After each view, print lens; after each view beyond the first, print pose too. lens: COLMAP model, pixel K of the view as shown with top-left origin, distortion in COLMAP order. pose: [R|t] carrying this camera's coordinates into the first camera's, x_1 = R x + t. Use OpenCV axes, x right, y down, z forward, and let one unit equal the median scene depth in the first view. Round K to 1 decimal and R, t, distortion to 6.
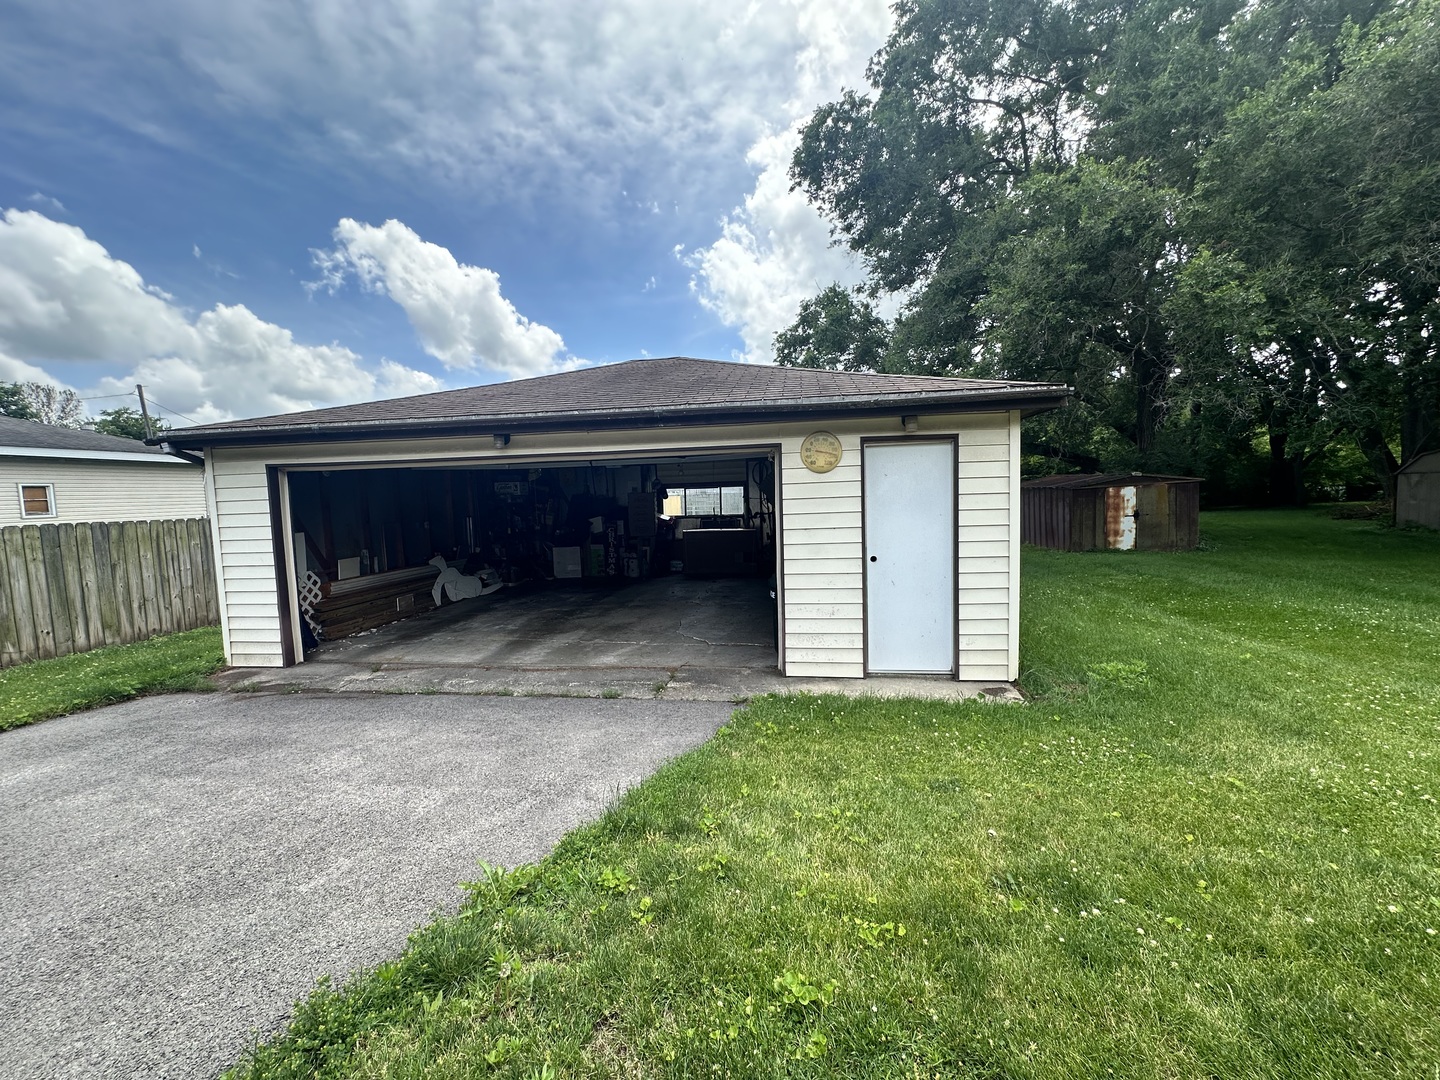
lens RADIAL K [[573.7, 0, 720.0], [0, 573.7, 540.0], [0, 0, 1]] dist [0.000507, 0.000047]
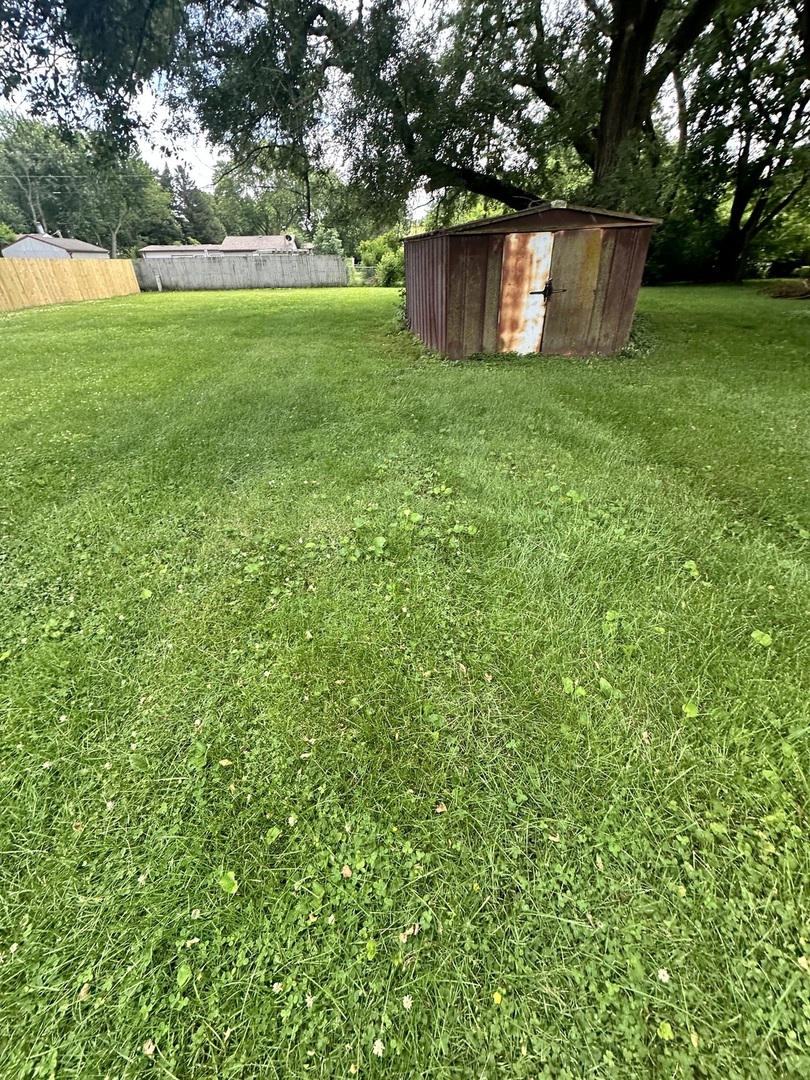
lens RADIAL K [[434.1, 0, 405.0], [0, 434.1, 540.0], [0, 0, 1]] dist [-0.000518, -0.000094]
pose [[0.973487, -0.108684, 0.201273, 0.459905], [0.003240, 0.886374, 0.462958, -0.023637], [-0.228719, -0.450032, 0.863226, 0.526335]]
